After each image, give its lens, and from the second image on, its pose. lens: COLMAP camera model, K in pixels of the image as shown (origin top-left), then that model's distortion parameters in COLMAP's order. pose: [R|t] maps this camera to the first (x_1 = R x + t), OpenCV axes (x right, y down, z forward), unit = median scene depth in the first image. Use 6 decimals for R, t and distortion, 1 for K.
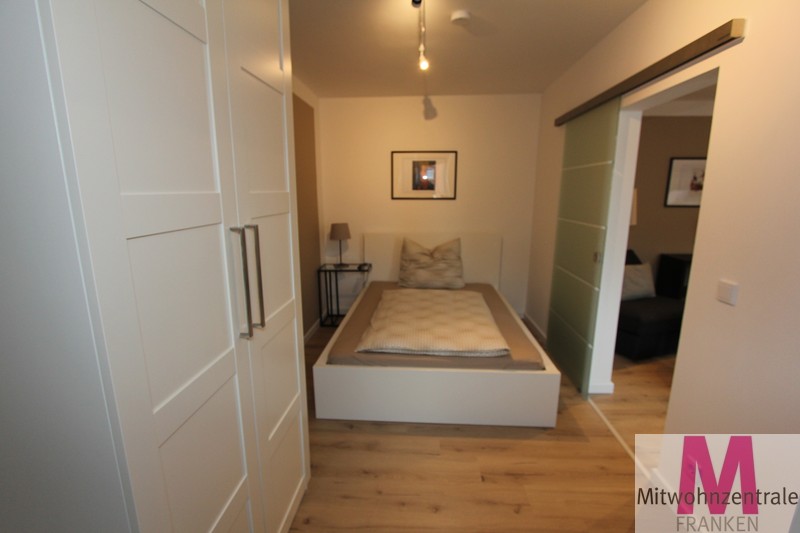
lens RADIAL K [[371.6, 0, 400.9], [0, 371.6, 268.8], [0, 0, 1]] dist [-0.004061, -0.000347]
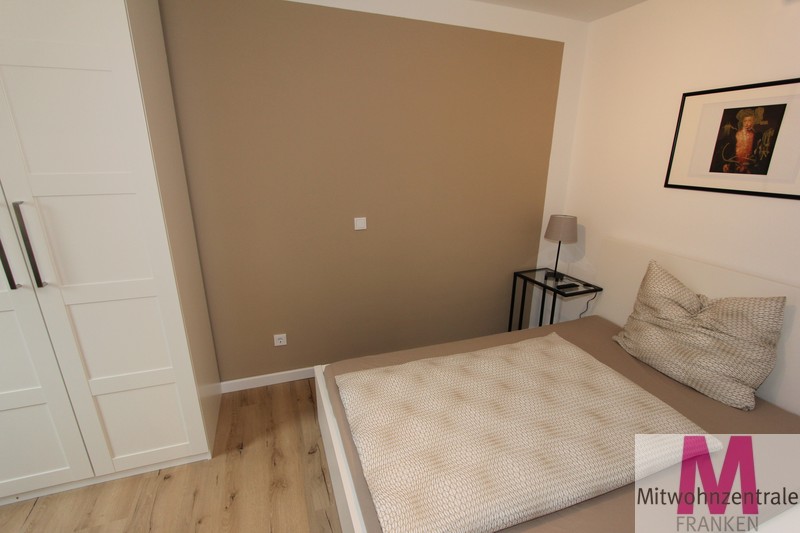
lens RADIAL K [[371.6, 0, 400.9], [0, 371.6, 268.8], [0, 0, 1]] dist [-0.004061, -0.000347]
pose [[0.396586, 0.276751, -0.875287, 0.336714], [-0.191128, 0.957473, 0.216138, -0.120239], [0.897880, 0.081575, 0.432616, 0.448203]]
